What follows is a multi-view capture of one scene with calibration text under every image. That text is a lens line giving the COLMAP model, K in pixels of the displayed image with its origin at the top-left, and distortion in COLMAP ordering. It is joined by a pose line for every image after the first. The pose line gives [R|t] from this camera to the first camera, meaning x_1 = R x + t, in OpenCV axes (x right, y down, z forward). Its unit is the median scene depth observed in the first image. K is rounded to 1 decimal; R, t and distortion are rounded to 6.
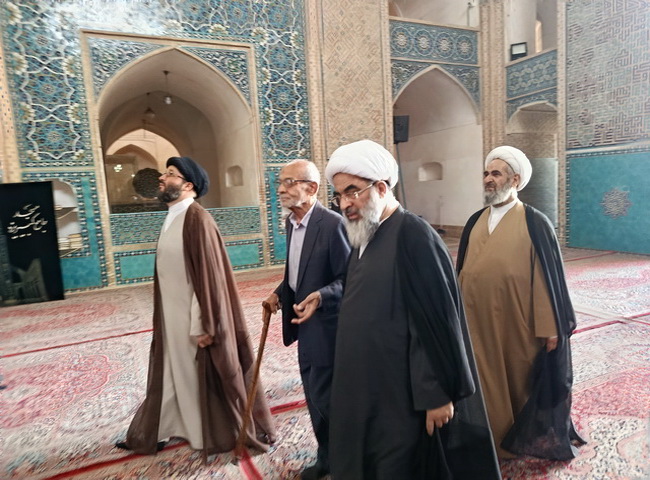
lens RADIAL K [[461.9, 0, 323.8], [0, 461.9, 240.8], [0, 0, 1]] dist [0.008250, -0.017284]
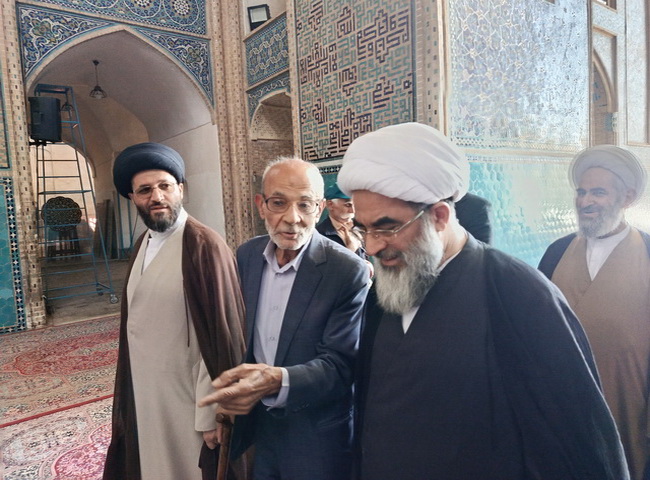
lens RADIAL K [[461.9, 0, 325.6], [0, 461.9, 237.6], [0, 0, 1]] dist [0.008250, -0.017284]
pose [[0.974433, -0.008325, 0.224525, 0.361657], [0.017251, 0.999136, -0.037823, -0.060304], [-0.224016, 0.040729, 0.973734, 0.329077]]
